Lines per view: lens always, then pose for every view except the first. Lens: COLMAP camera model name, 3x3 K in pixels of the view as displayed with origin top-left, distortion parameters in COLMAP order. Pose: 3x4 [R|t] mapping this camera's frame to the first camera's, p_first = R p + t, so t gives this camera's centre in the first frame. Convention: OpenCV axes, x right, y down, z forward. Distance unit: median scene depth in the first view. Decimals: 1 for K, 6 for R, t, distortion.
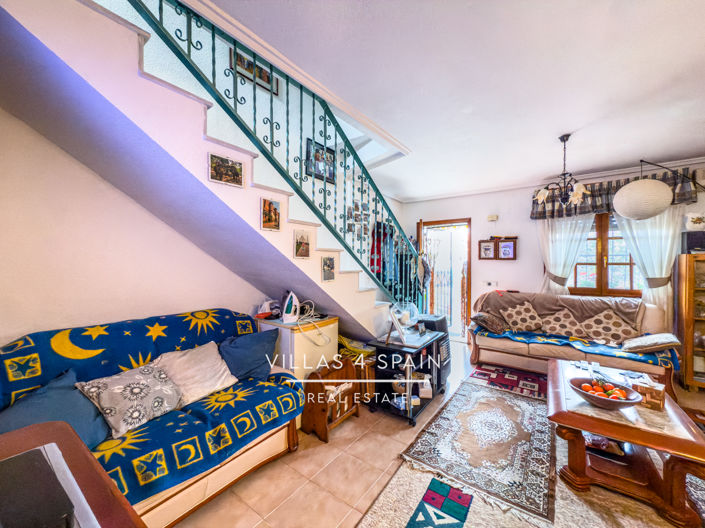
lens RADIAL K [[279.4, 0, 352.0], [0, 279.4, 262.4], [0, 0, 1]] dist [-0.000396, 0.000066]
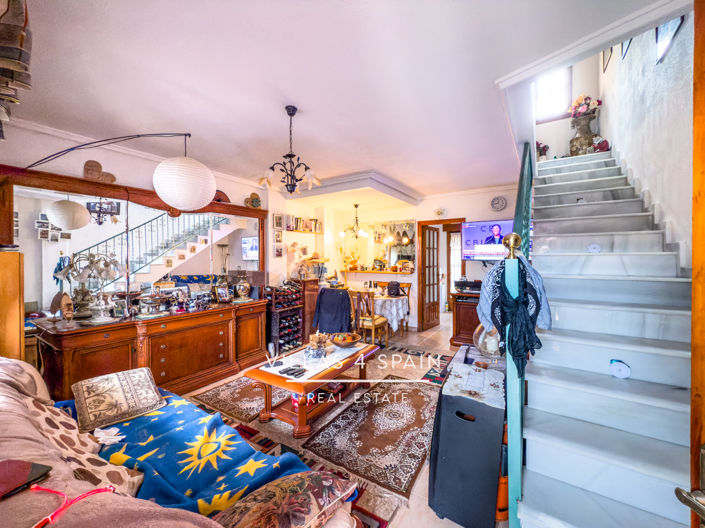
lens RADIAL K [[279.4, 0, 352.0], [0, 279.4, 262.4], [0, 0, 1]] dist [-0.000396, 0.000066]
pose [[-0.998849, -0.000357, -0.047961, 0.484204], [-0.000811, 0.999955, 0.009449, -0.014631], [0.047956, 0.009477, -0.998805, 1.401681]]
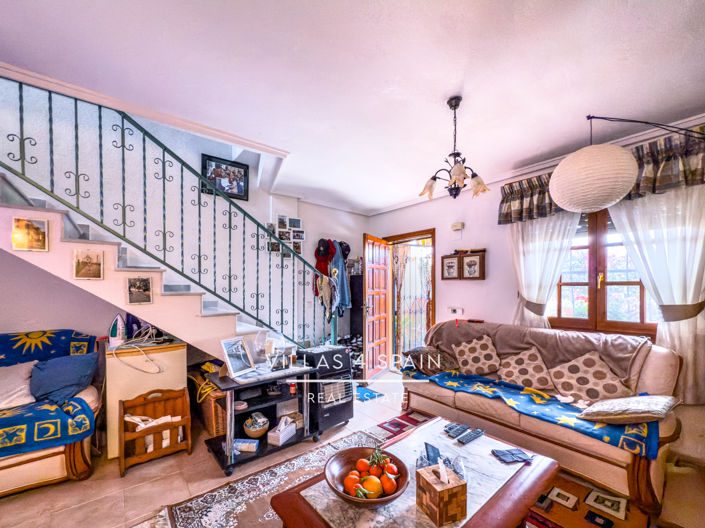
lens RADIAL K [[289.0, 0, 350.4], [0, 289.0, 288.3], [0, 0, 1]] dist [0.000448, -0.000079]
pose [[0.961154, -0.004602, -0.275975, 0.551898], [0.006316, 0.999966, 0.005323, 0.009488], [0.275941, -0.006859, 0.961150, 0.176659]]
